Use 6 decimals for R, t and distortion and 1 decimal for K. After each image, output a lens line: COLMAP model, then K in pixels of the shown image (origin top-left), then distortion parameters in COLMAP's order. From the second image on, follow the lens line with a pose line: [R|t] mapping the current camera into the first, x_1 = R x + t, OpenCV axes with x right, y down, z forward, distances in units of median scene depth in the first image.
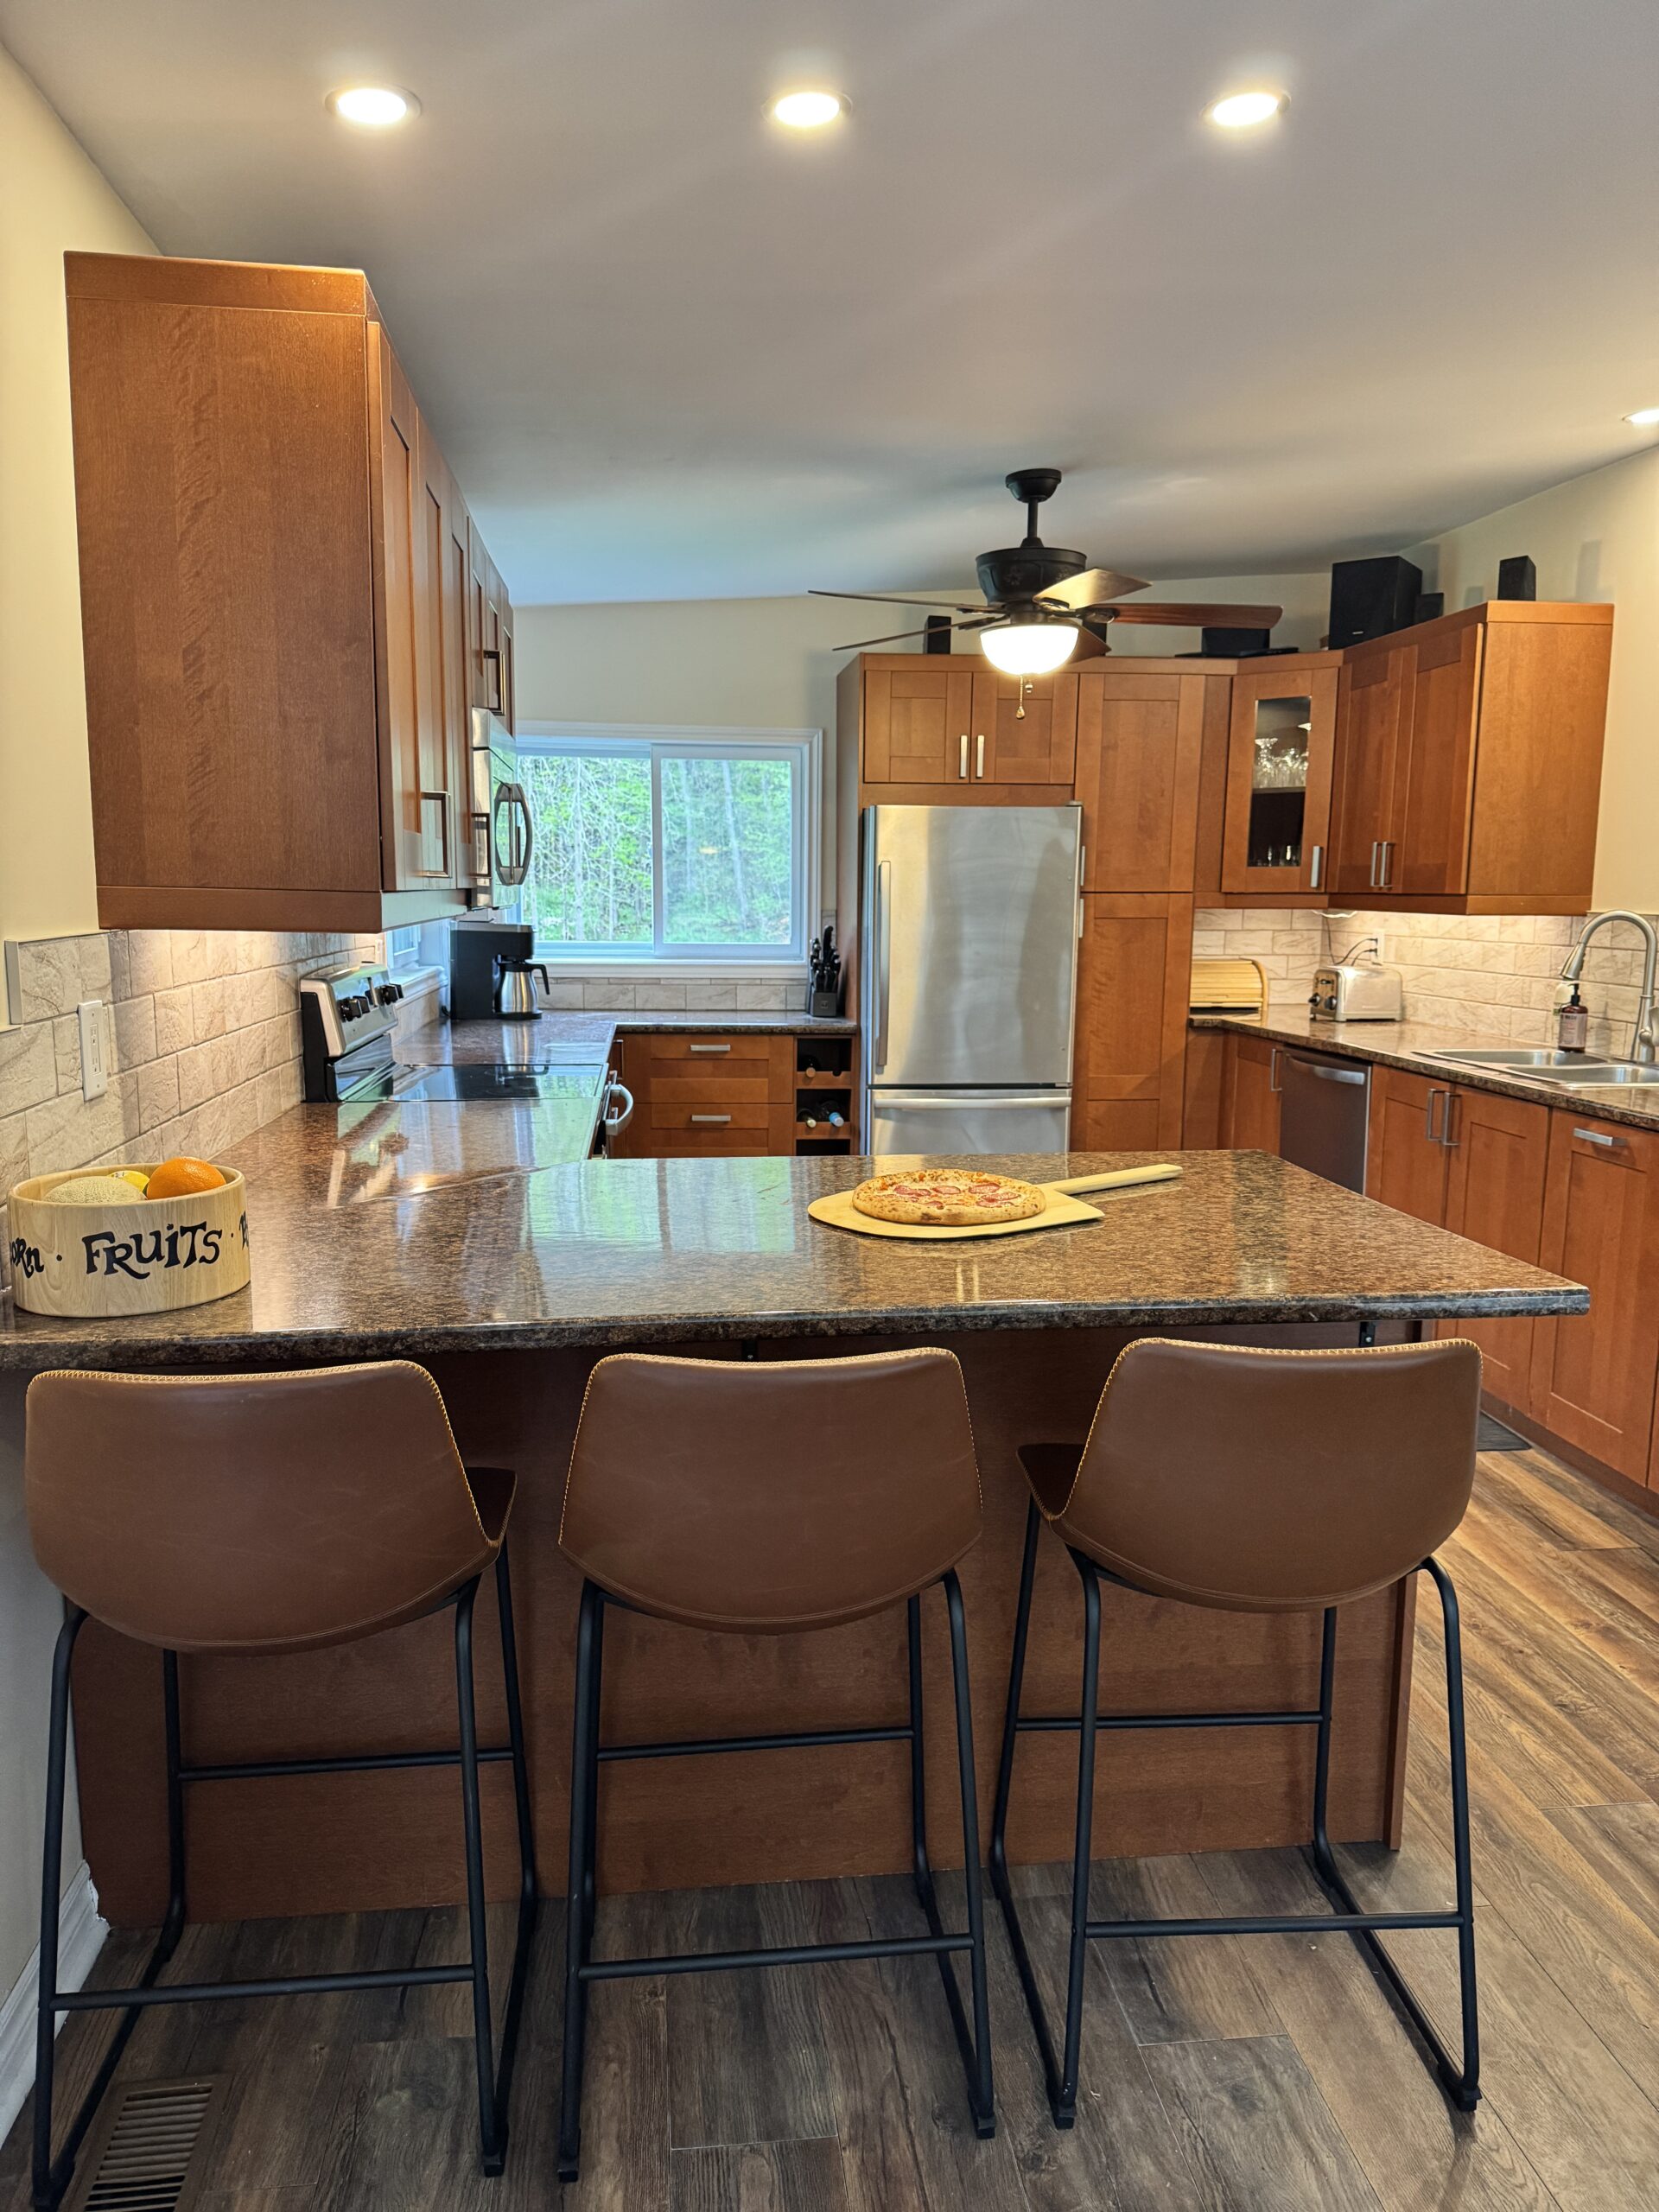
lens RADIAL K [[1530.6, 0, 829.5], [0, 1530.6, 1106.0], [0, 0, 1]] dist [0.116107, 0.000083]
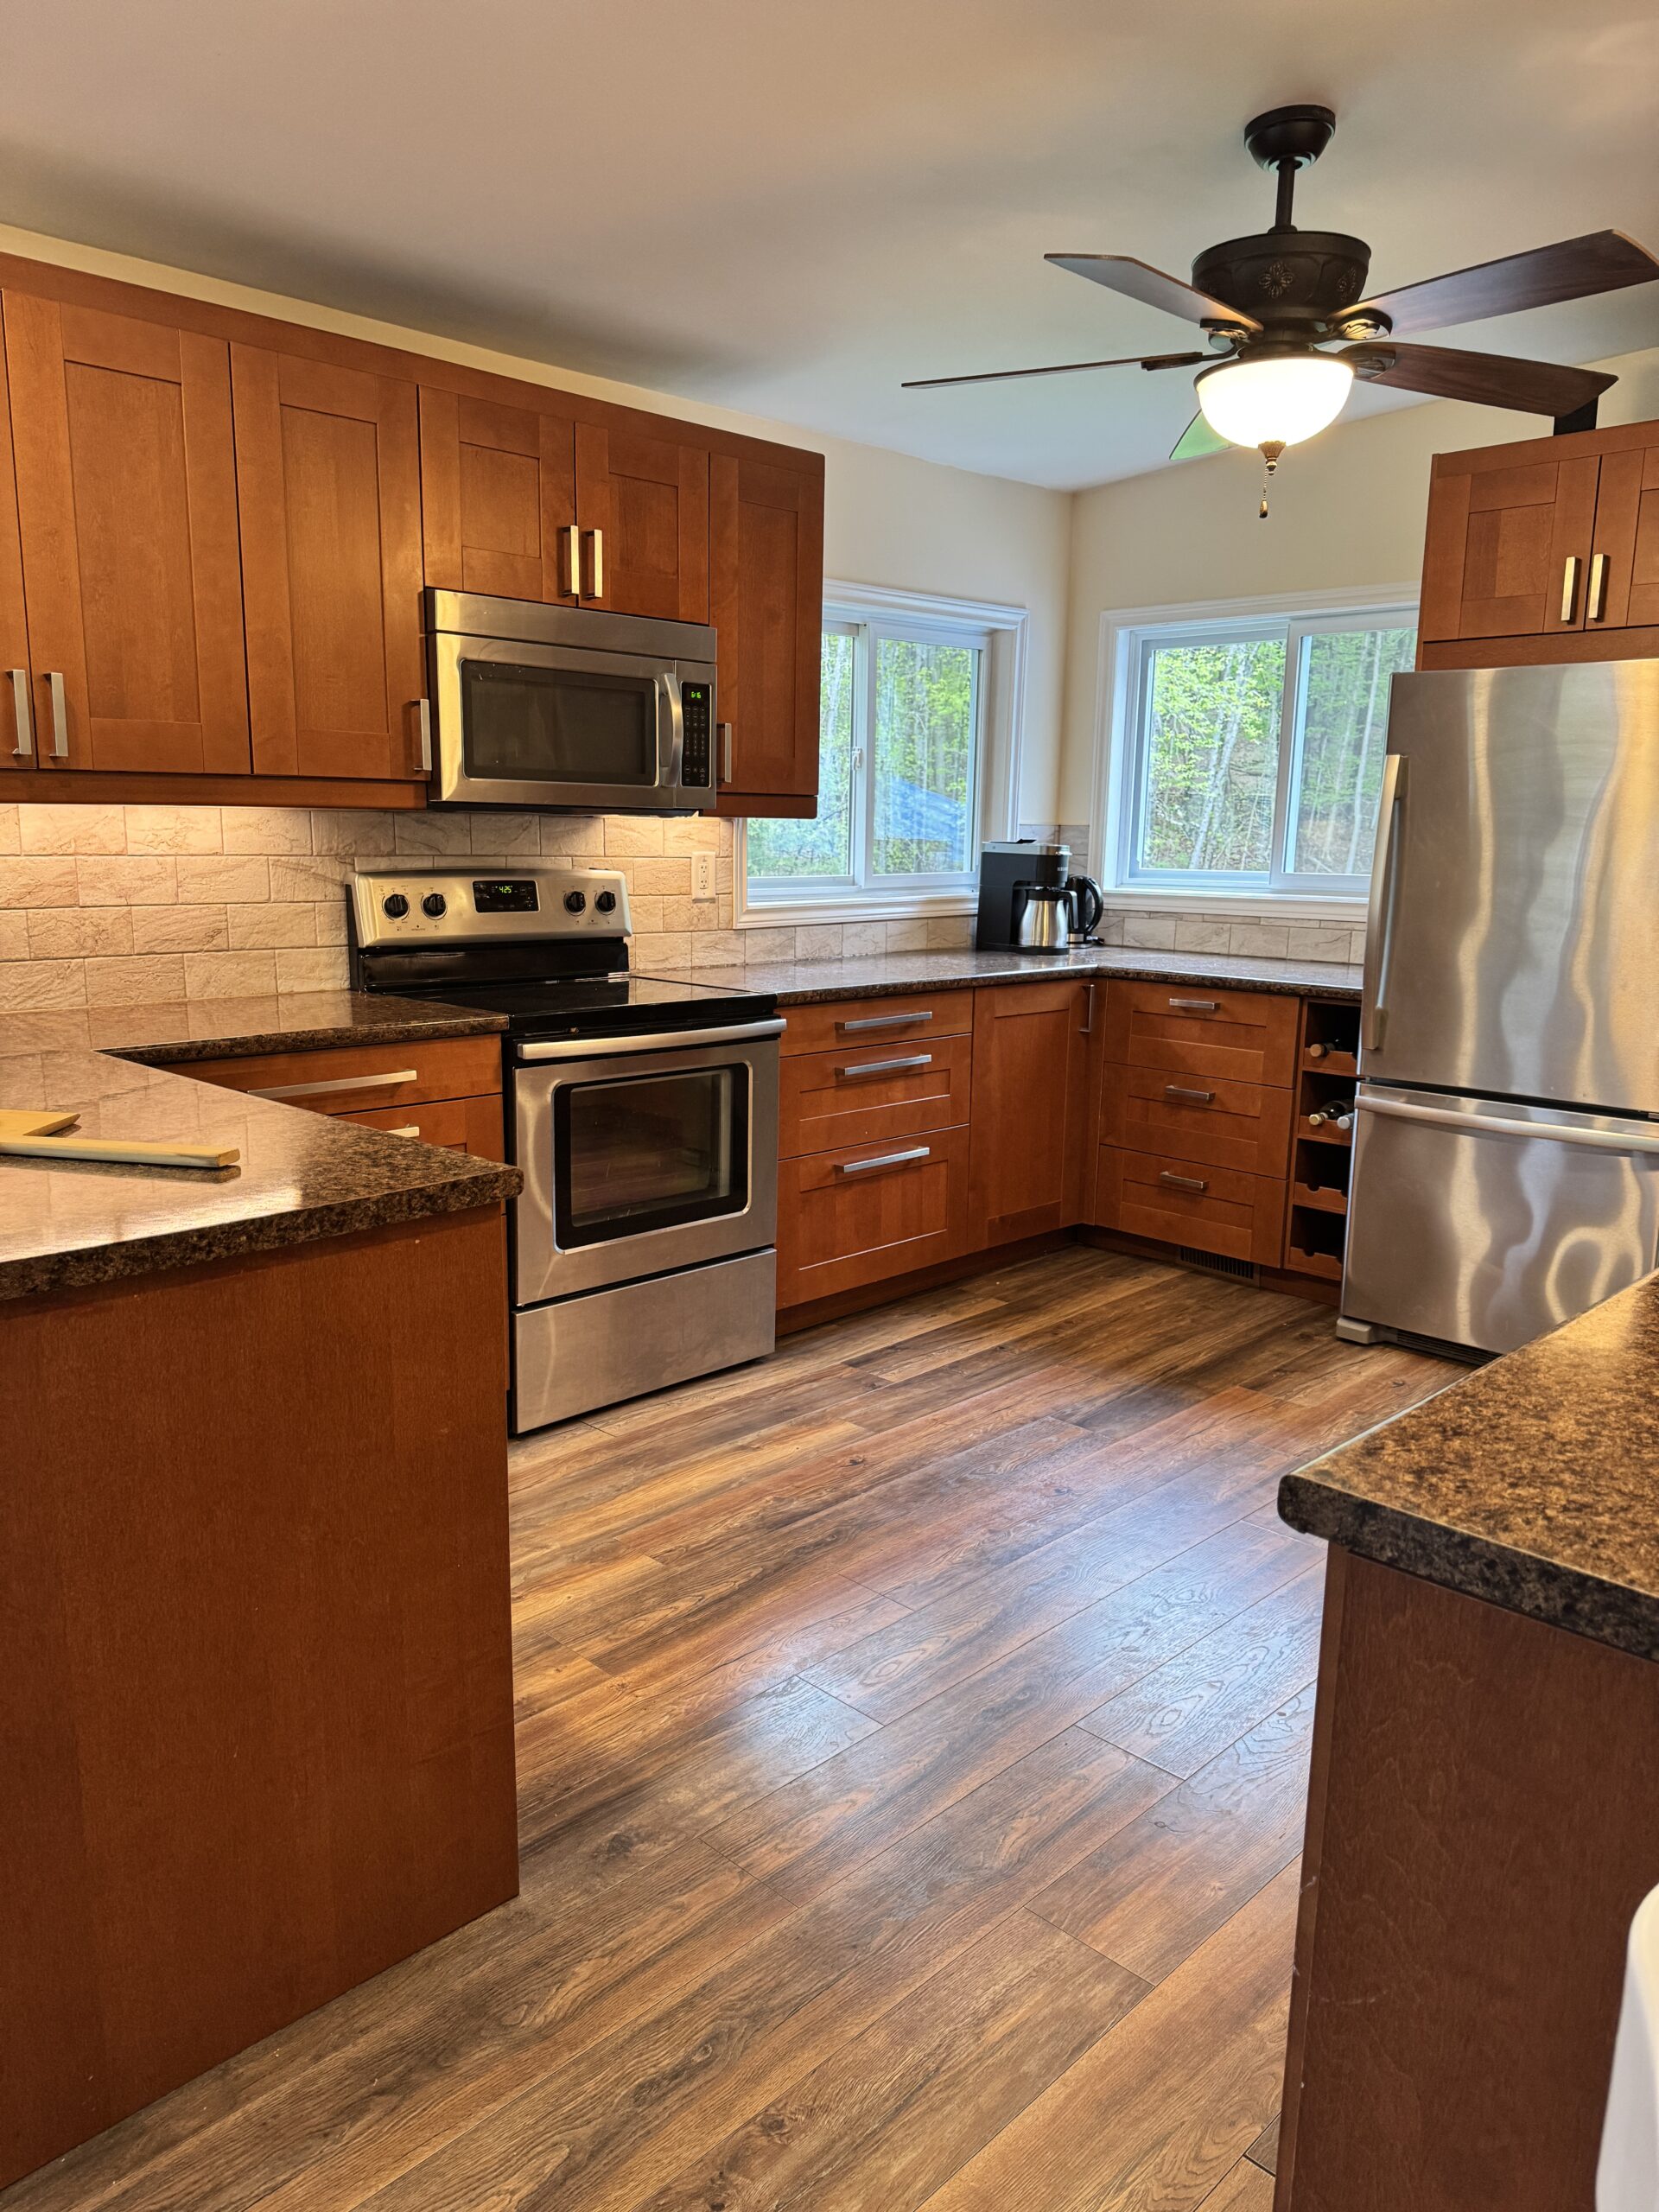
lens RADIAL K [[1554.4, 0, 829.5], [0, 1554.4, 1106.0], [0, 0, 1]] dist [-0.008833, -0.003322]
pose [[0.627489, 0.137140, -0.766453, 0.411791], [-0.117589, 0.989767, 0.080829, -0.028472], [0.769695, 0.039407, 0.637195, 0.356806]]
